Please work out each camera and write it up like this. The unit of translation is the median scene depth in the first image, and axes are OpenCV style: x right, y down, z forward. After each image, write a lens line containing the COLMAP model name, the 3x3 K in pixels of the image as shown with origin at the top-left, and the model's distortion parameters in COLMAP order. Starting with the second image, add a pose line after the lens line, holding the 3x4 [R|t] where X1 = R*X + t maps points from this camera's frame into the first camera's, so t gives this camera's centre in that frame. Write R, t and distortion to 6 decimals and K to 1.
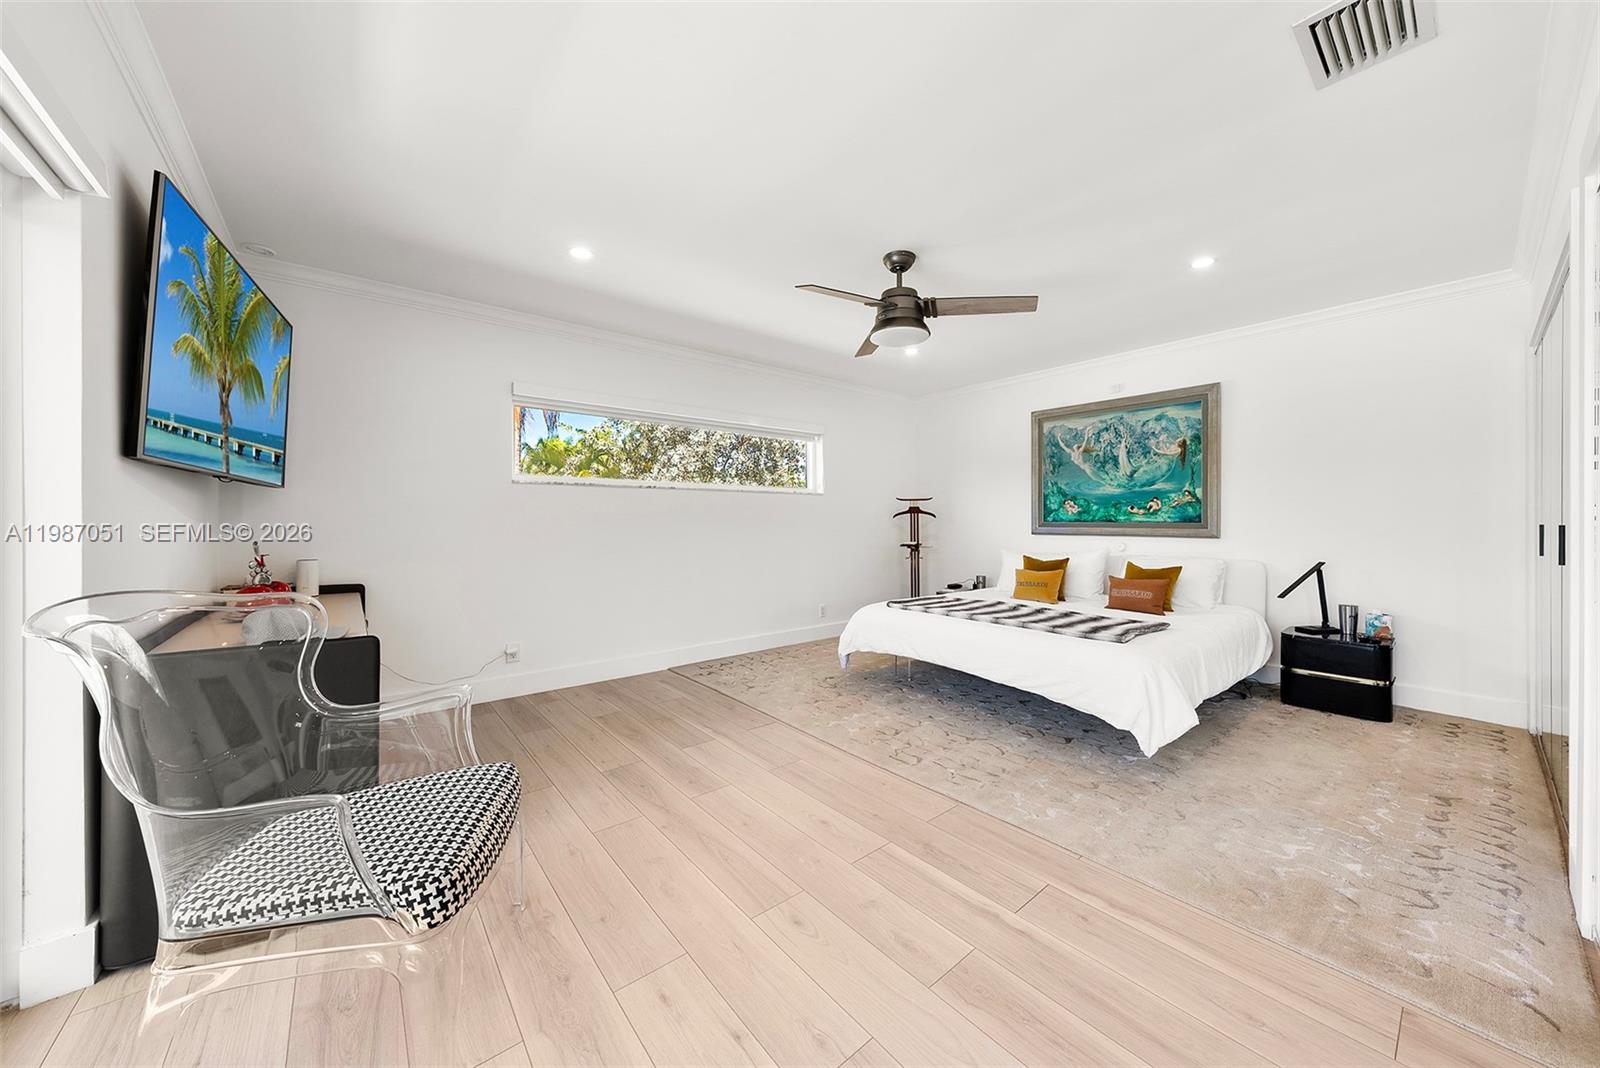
lens RADIAL K [[560.2, 0, 807.3], [0, 560.2, 524.5], [0, 0, 1]] dist [-0.002968, -0.000227]
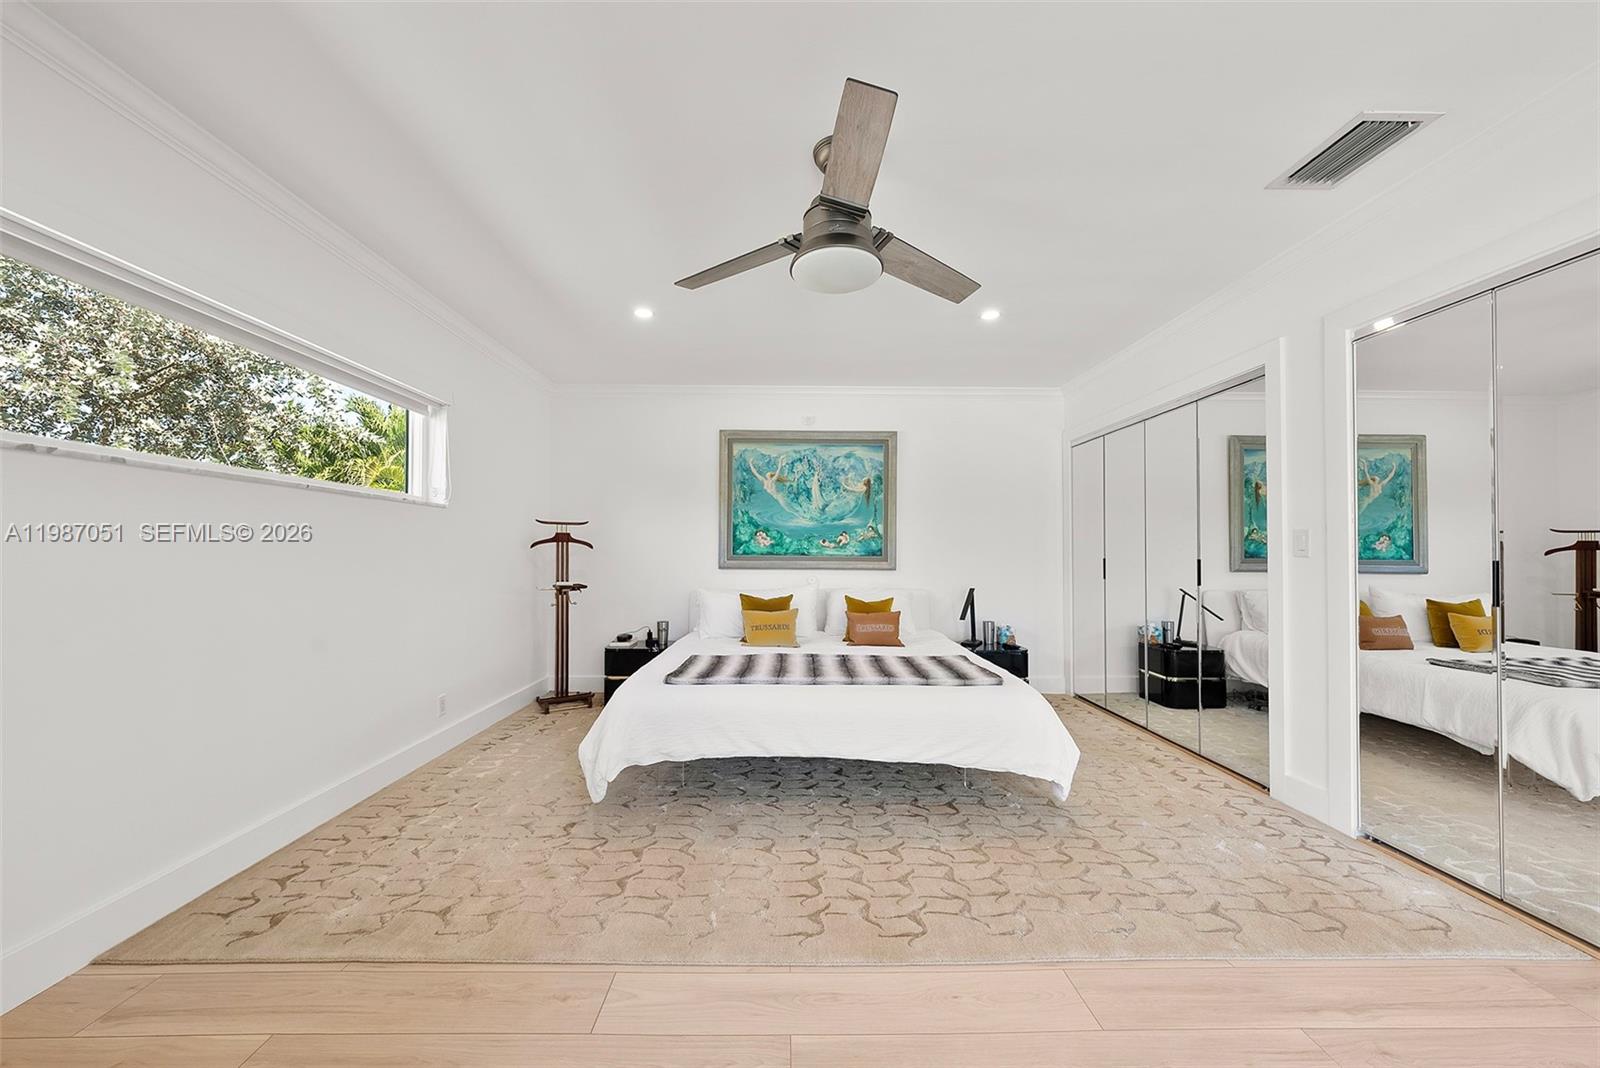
lens RADIAL K [[560.2, 0, 795.3], [0, 560.2, 549.2], [0, 0, 1]] dist [-0.002968, -0.000227]
pose [[0.629309, 0.012479, 0.777055, -0.240235], [-0.001559, 0.999889, -0.014796, -0.000772], [-0.777154, 0.008099, 0.629259, 0.417762]]
